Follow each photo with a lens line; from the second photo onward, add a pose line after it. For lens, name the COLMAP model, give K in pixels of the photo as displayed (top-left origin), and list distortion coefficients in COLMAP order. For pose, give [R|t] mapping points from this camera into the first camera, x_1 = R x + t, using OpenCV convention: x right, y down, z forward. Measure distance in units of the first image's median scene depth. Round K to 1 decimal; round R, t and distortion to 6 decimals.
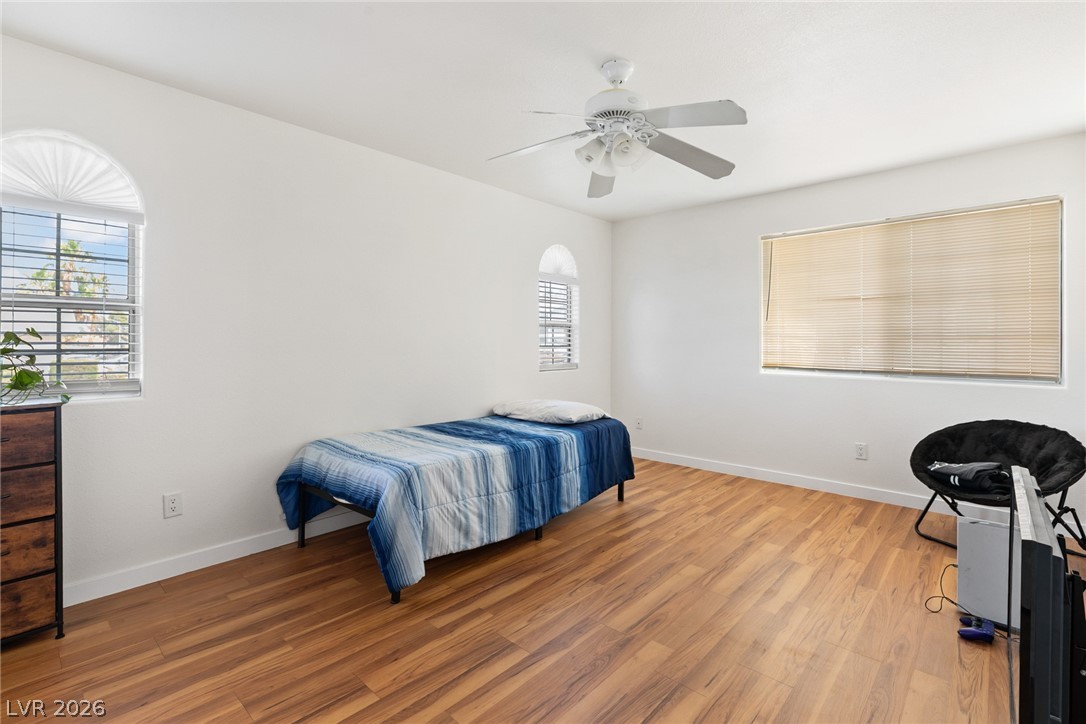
lens RADIAL K [[499.7, 0, 532.3], [0, 499.7, 345.1], [0, 0, 1]] dist [0.001977, 0.000076]
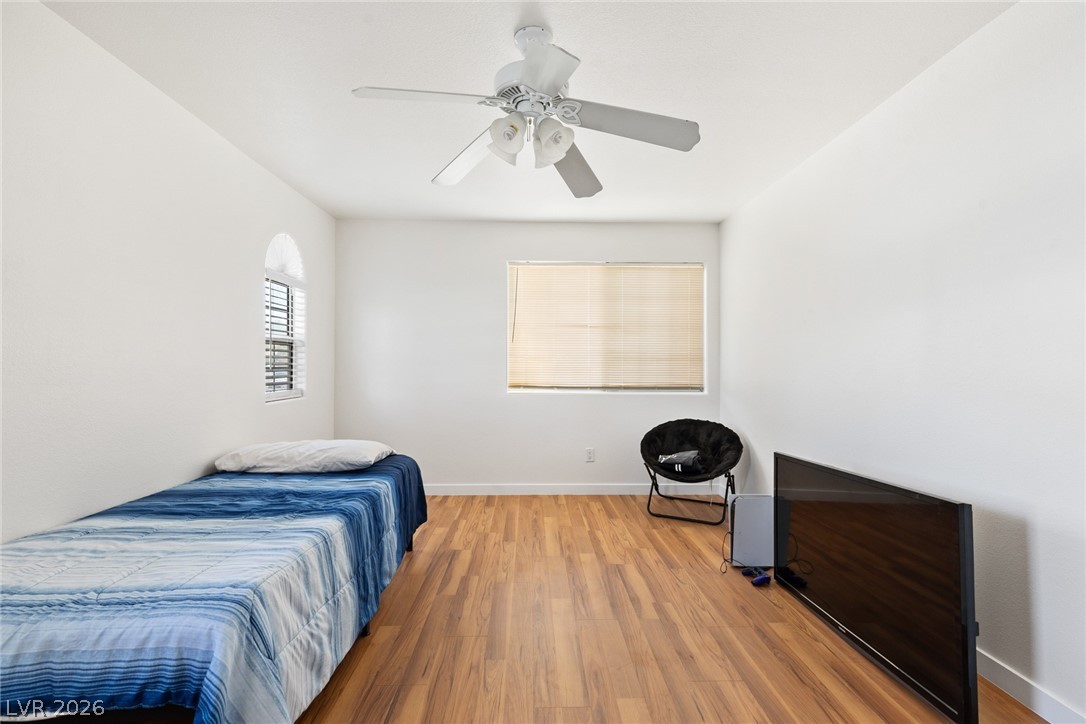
lens RADIAL K [[495.7, 0, 543.0], [0, 495.7, 362.0], [0, 0, 1]] dist [0.005251, 0.000444]
pose [[0.711166, 0.001605, 0.703022, -0.301116], [0.002977, 0.999982, -0.005294, -0.002898], [-0.703018, 0.005858, 0.711148, 0.289983]]
